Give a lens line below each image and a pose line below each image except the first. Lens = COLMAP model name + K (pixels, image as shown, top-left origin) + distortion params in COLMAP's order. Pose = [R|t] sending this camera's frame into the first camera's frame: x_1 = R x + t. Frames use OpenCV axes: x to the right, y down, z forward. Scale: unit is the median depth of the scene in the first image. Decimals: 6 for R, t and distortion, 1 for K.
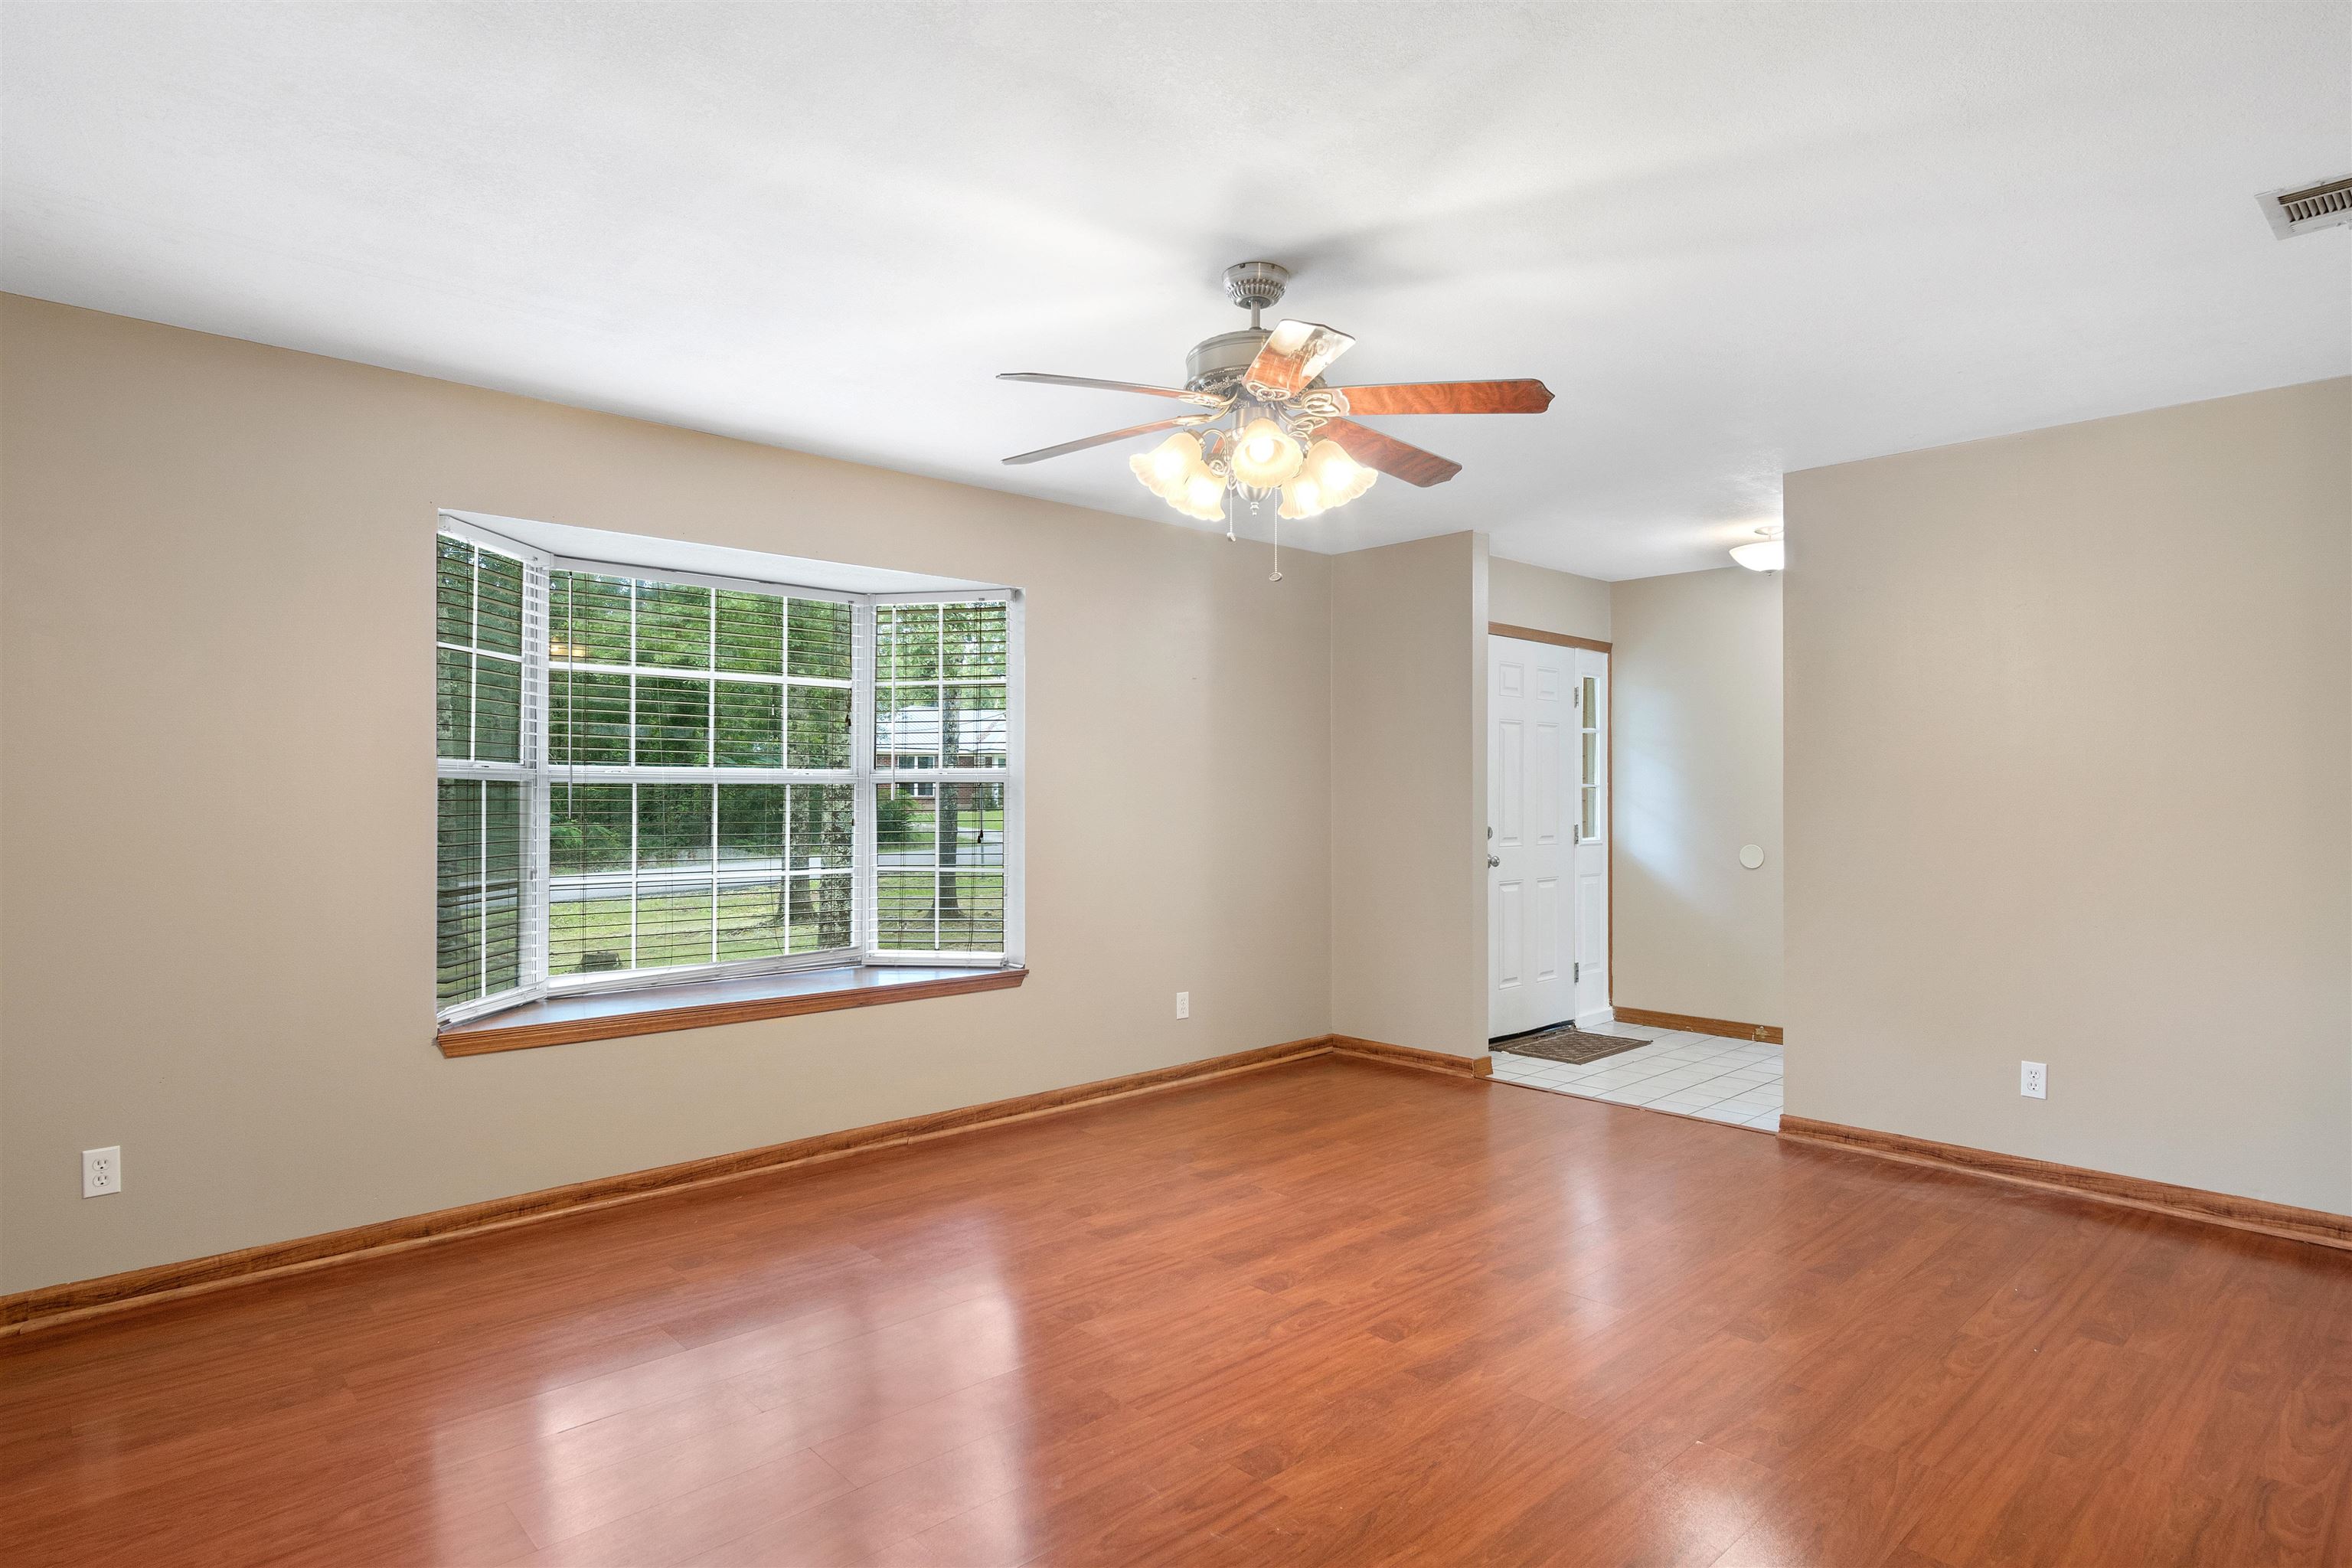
lens RADIAL K [[1252.9, 0, 1177.4], [0, 1252.9, 777.5], [0, 0, 1]] dist [-0.016238, 0.004818]
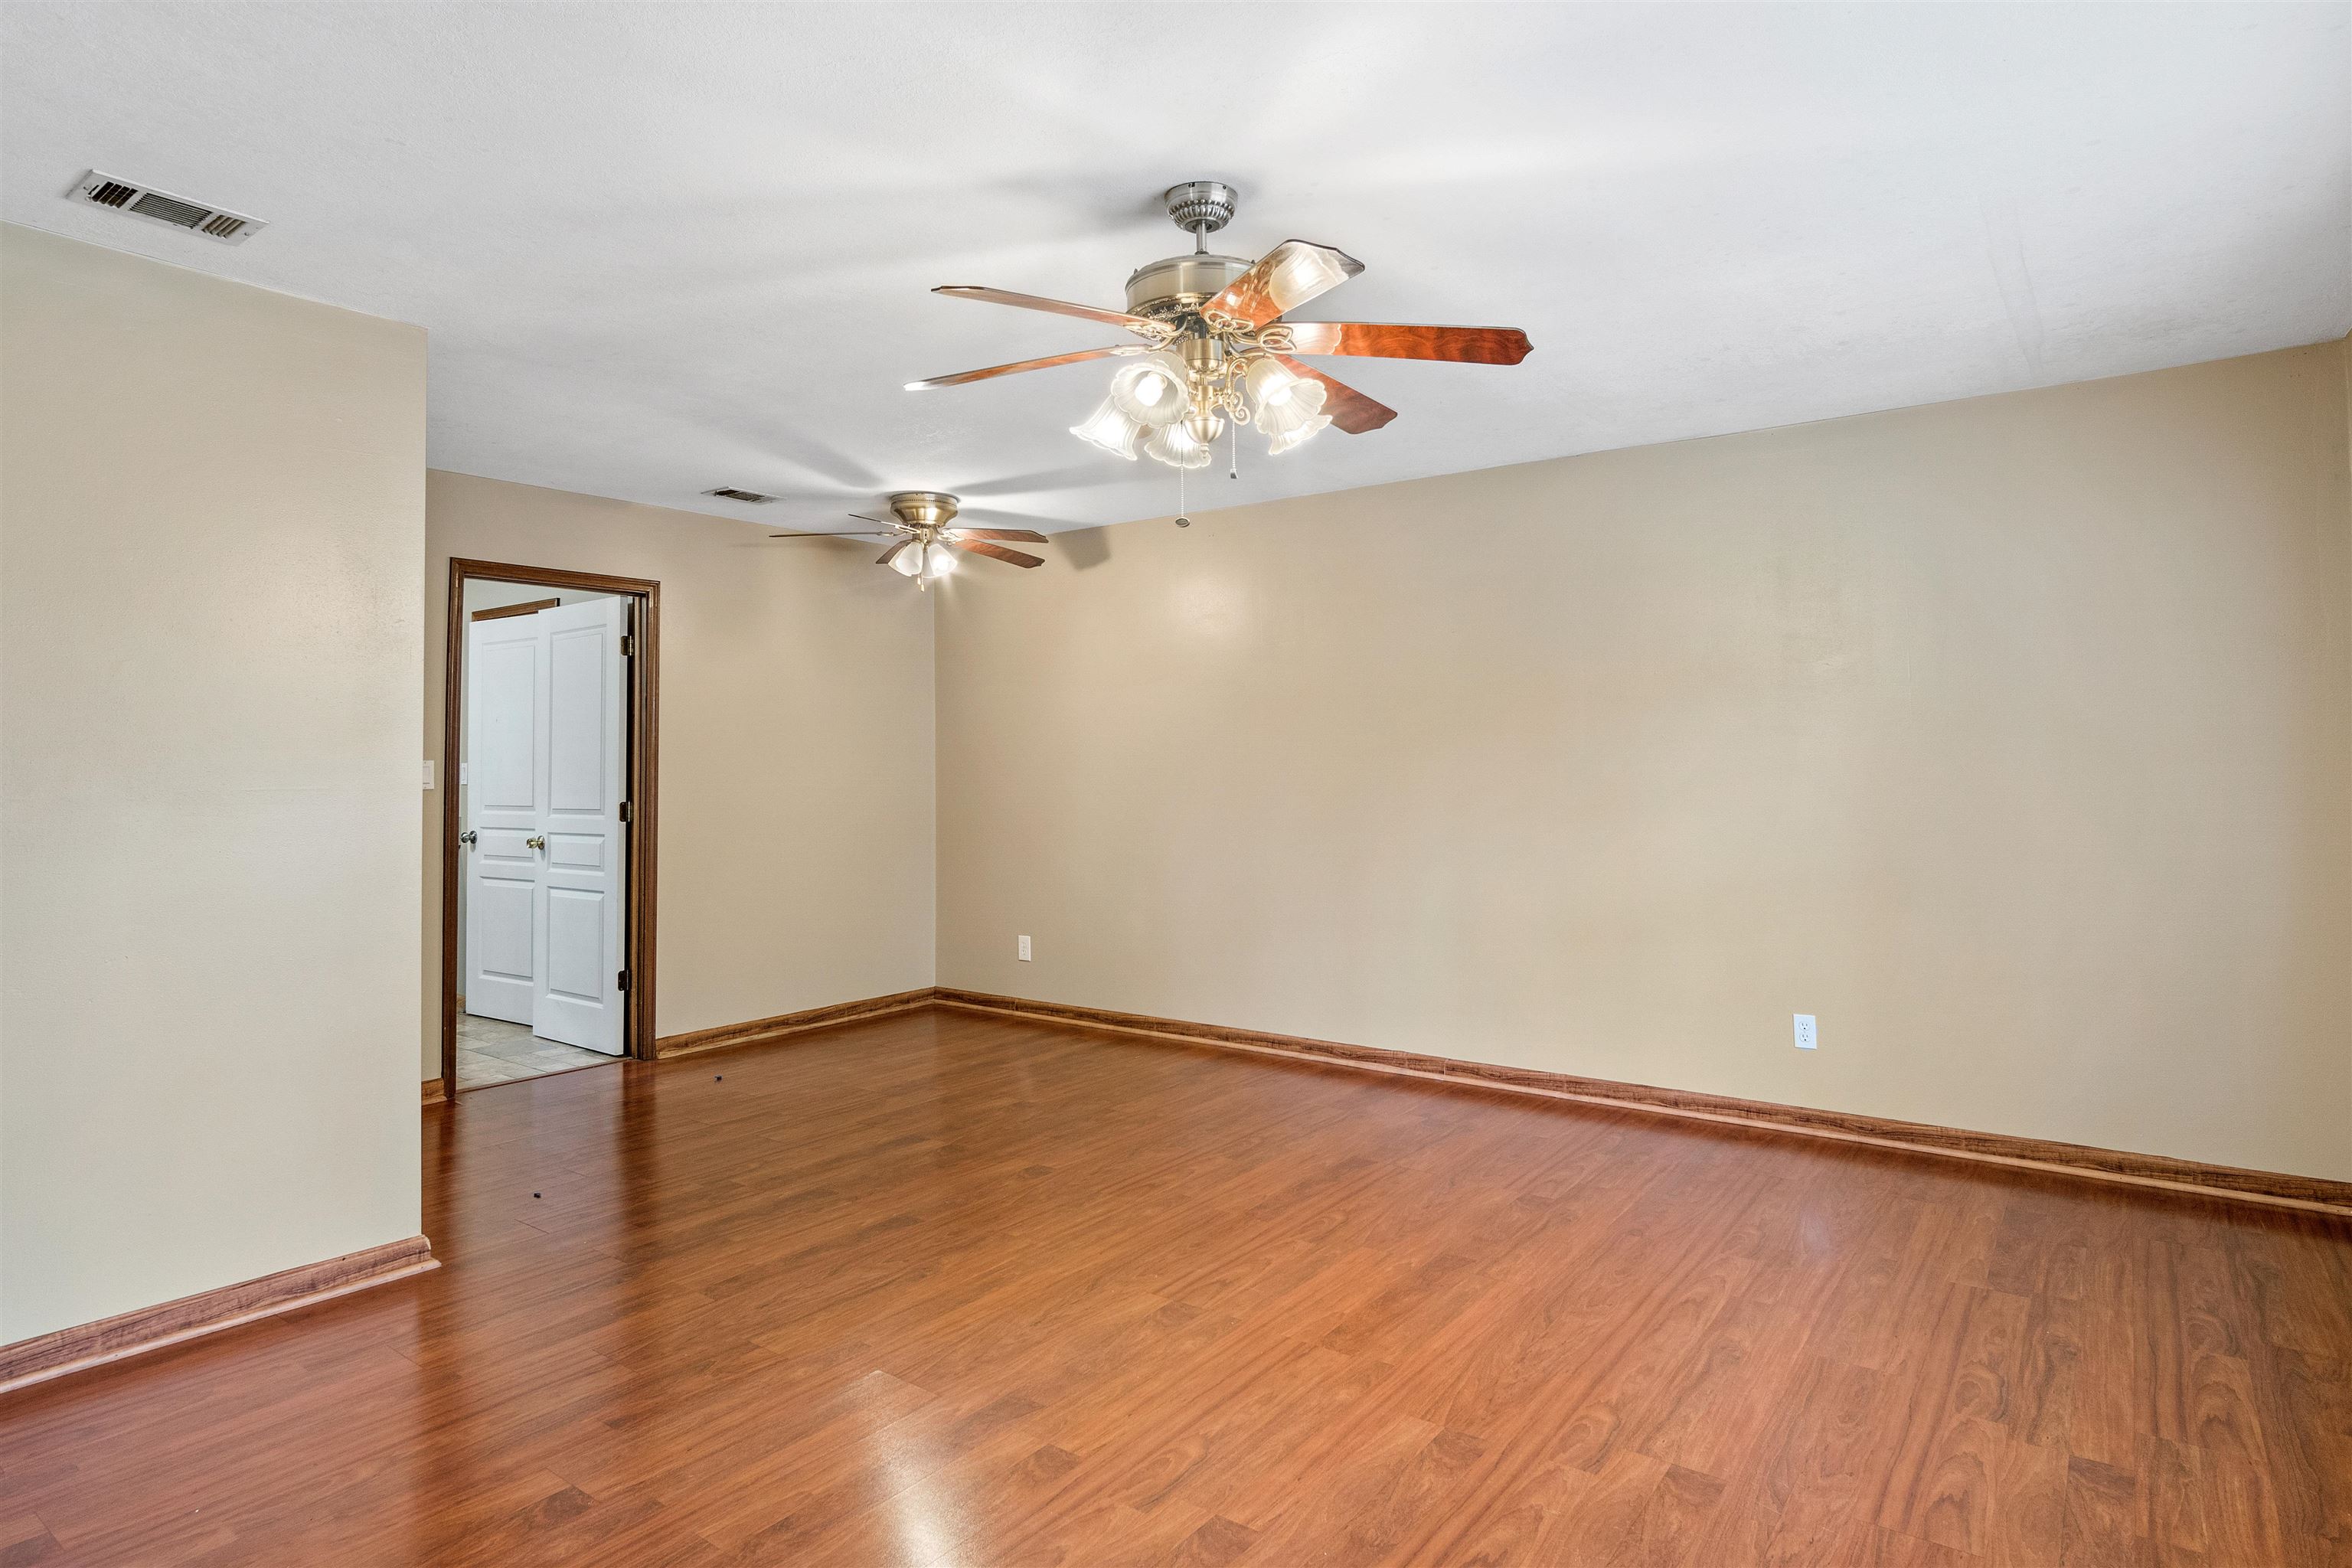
lens RADIAL K [[1266.6, 0, 1174.6], [0, 1266.6, 771.0], [0, 0, 1]] dist [-0.012833, 0.005693]
pose [[-0.983618, 0.007155, -0.180122, 0.210758], [0.008449, 0.999944, -0.006416, 0.019518], [0.180066, -0.007833, -0.983623, 1.616570]]
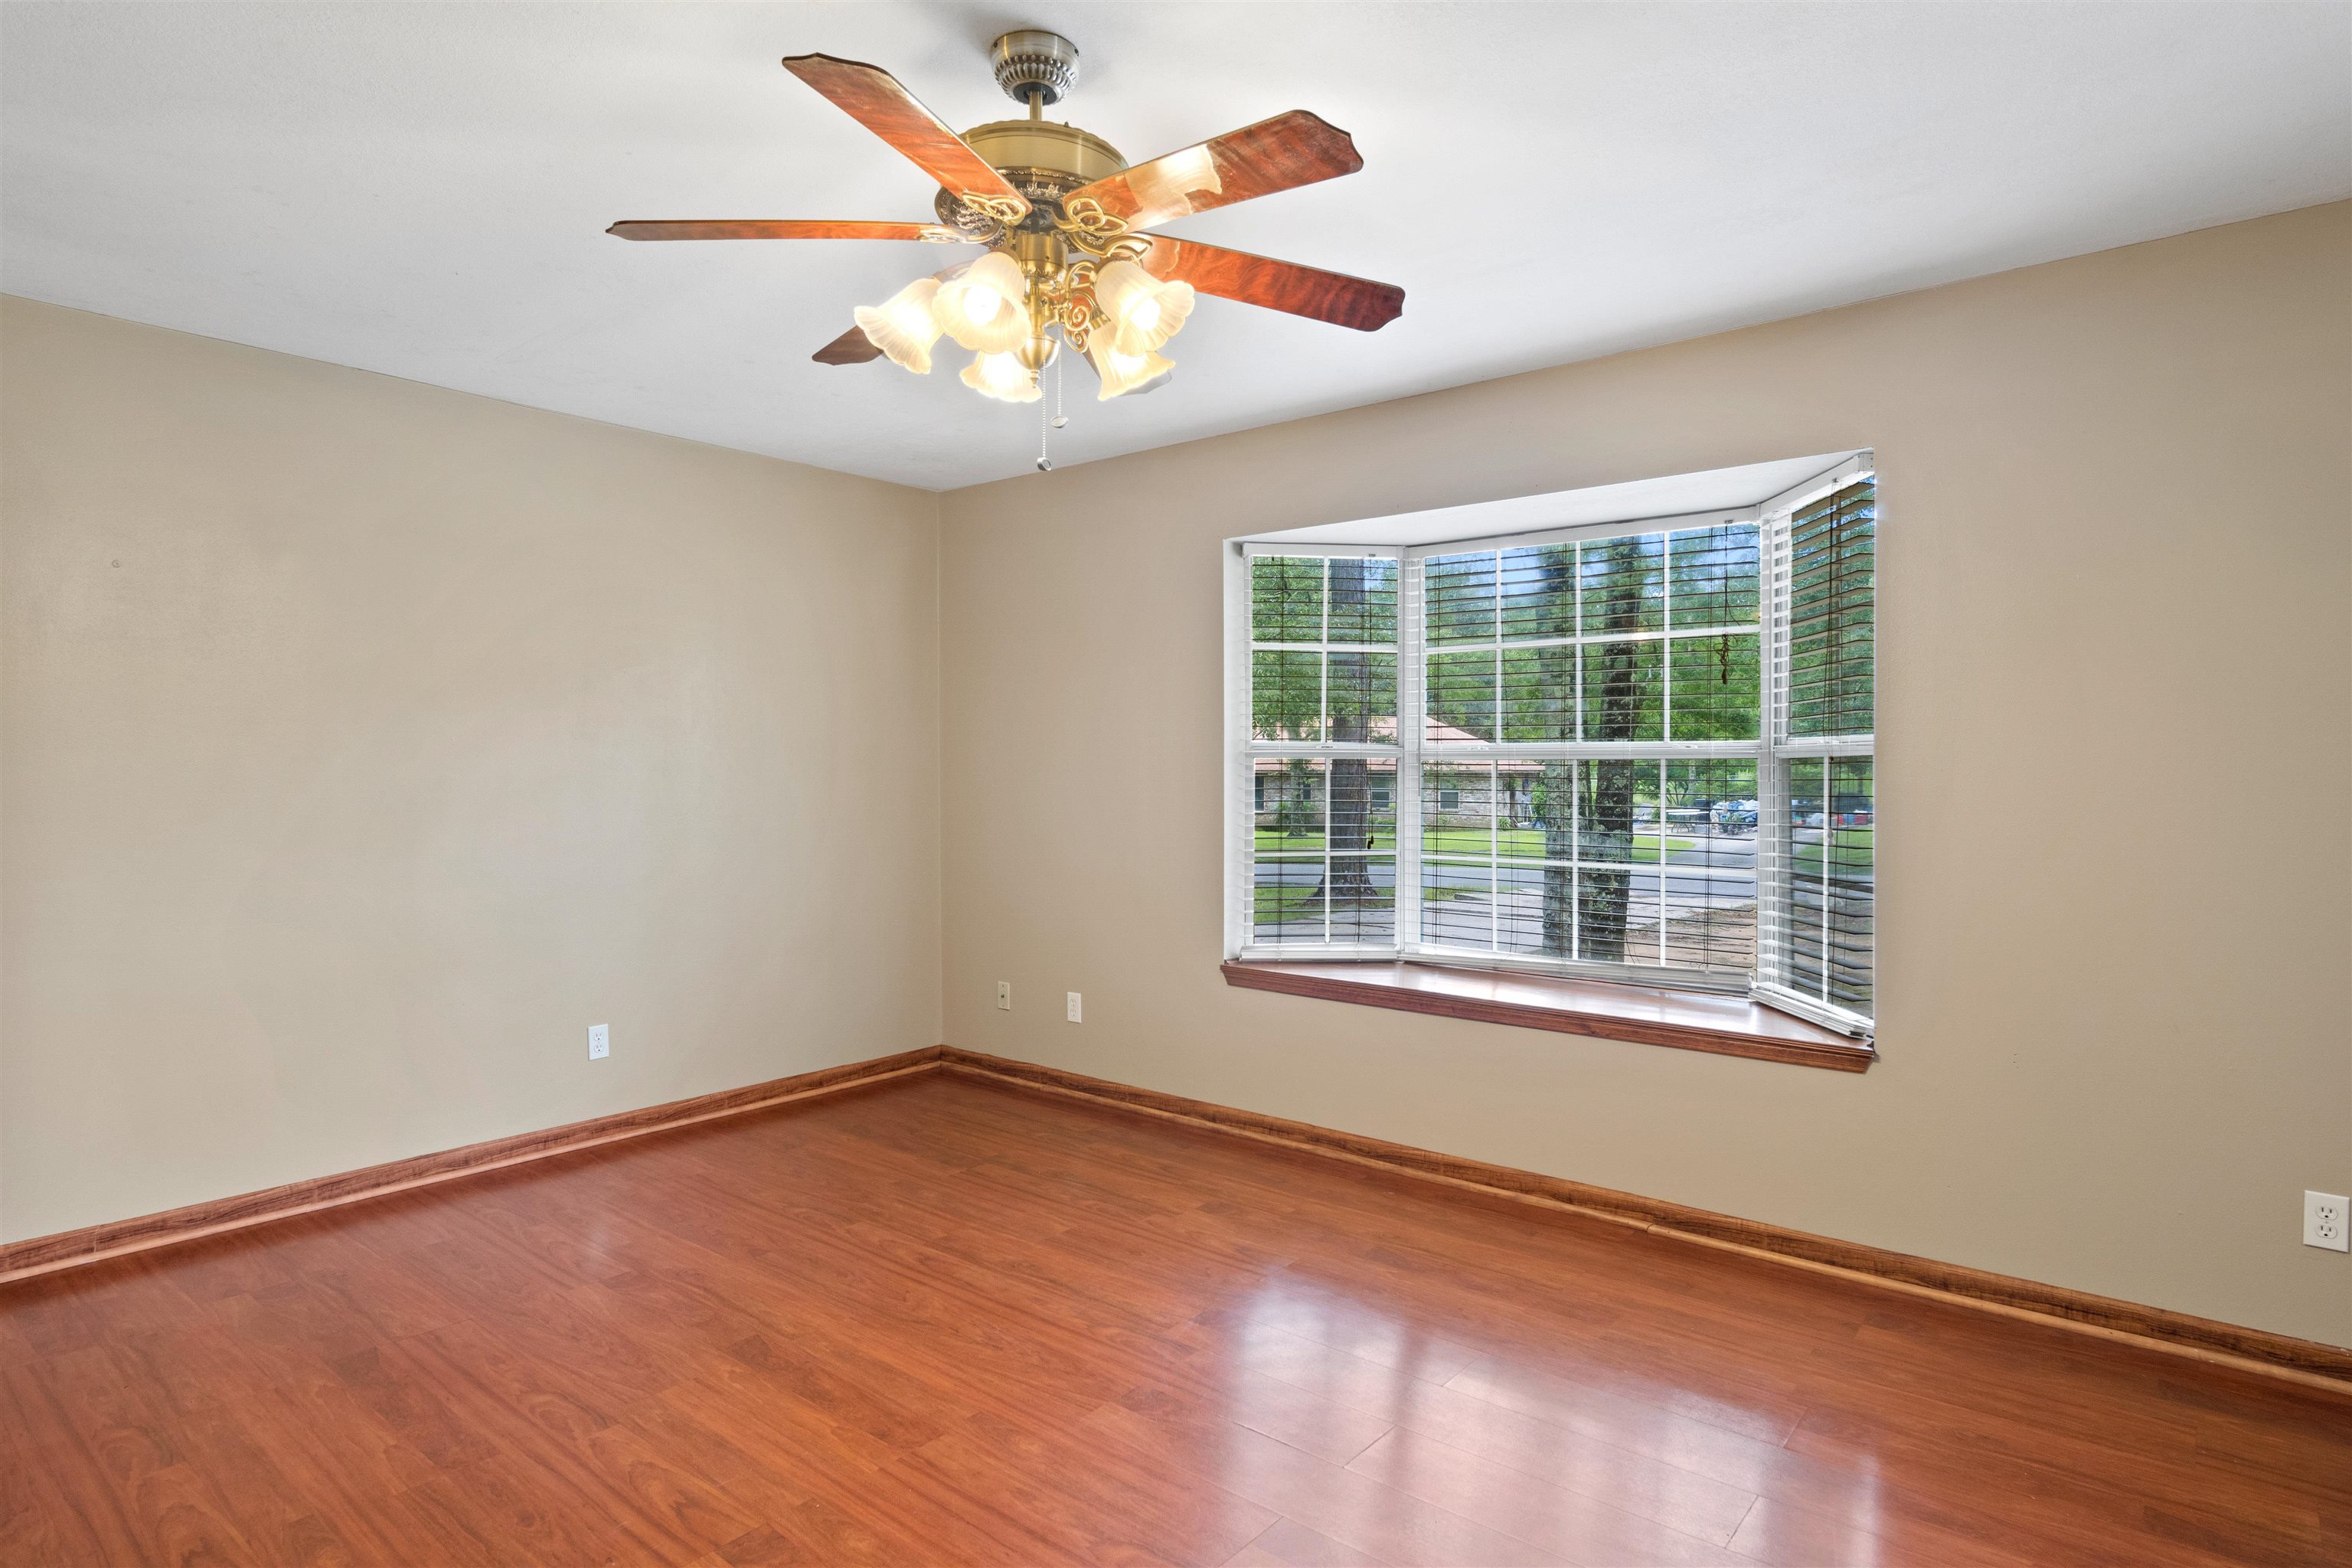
lens RADIAL K [[1252.9, 0, 1177.4], [0, 1252.9, 777.5], [0, 0, 1]] dist [-0.016238, 0.004818]
pose [[0.128452, 0.001578, -0.991715, 0.684790], [0.008660, 0.999959, 0.002713, 0.018595], [0.991678, -0.008937, 0.128433, 0.858985]]
